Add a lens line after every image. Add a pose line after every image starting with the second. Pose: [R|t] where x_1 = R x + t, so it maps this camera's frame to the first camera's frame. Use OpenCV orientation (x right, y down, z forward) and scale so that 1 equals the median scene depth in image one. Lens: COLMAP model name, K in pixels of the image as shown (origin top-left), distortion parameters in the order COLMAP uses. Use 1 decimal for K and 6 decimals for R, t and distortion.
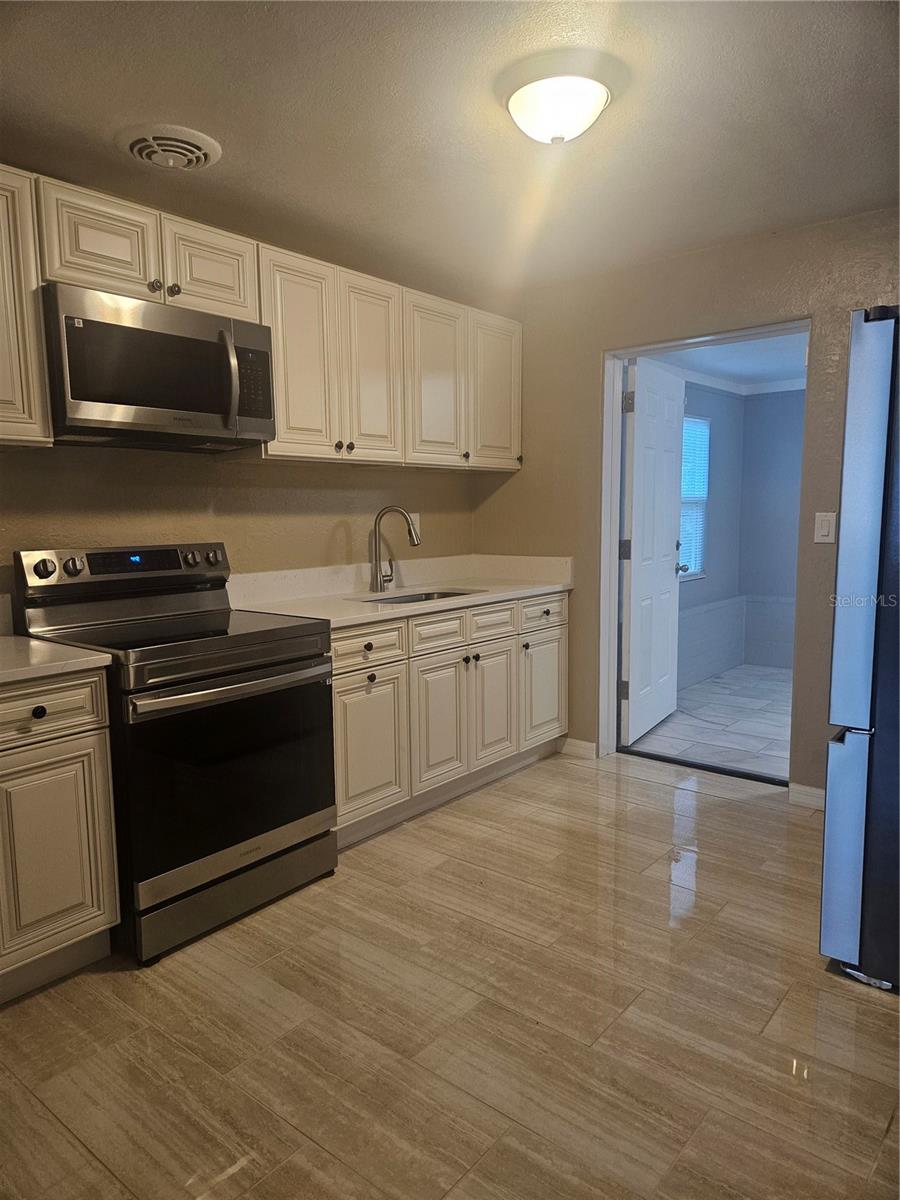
lens RADIAL K [[792.1, 0, 432.6], [0, 792.1, 594.3], [0, 0, 1]] dist [0.086498, -0.067955]
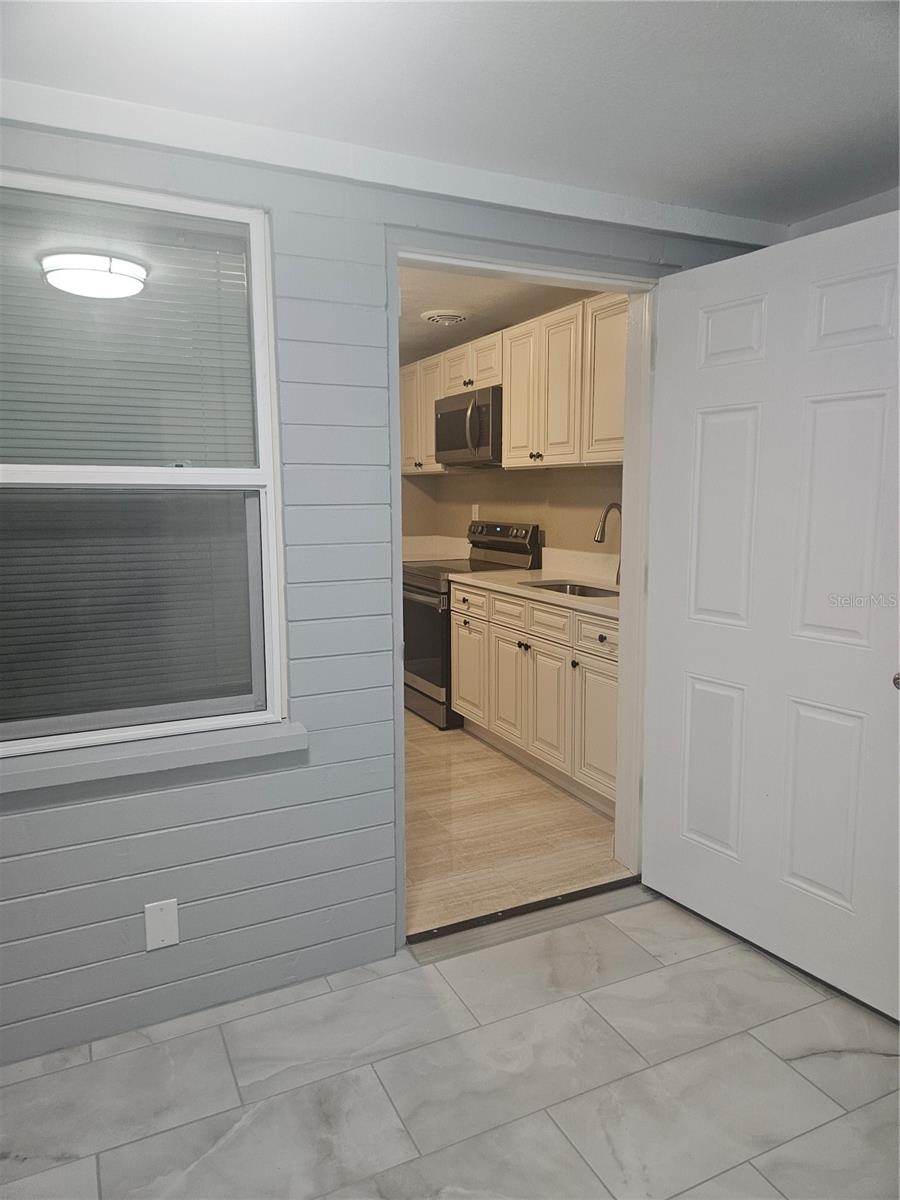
lens RADIAL K [[792.1, 0, 432.6], [0, 792.1, 594.3], [0, 0, 1]] dist [0.086498, -0.067955]
pose [[-0.420836, 0.130577, -0.897690, 1.099489], [-0.091303, 0.978463, 0.185130, -0.183121], [0.902530, 0.159871, -0.399851, 1.347700]]
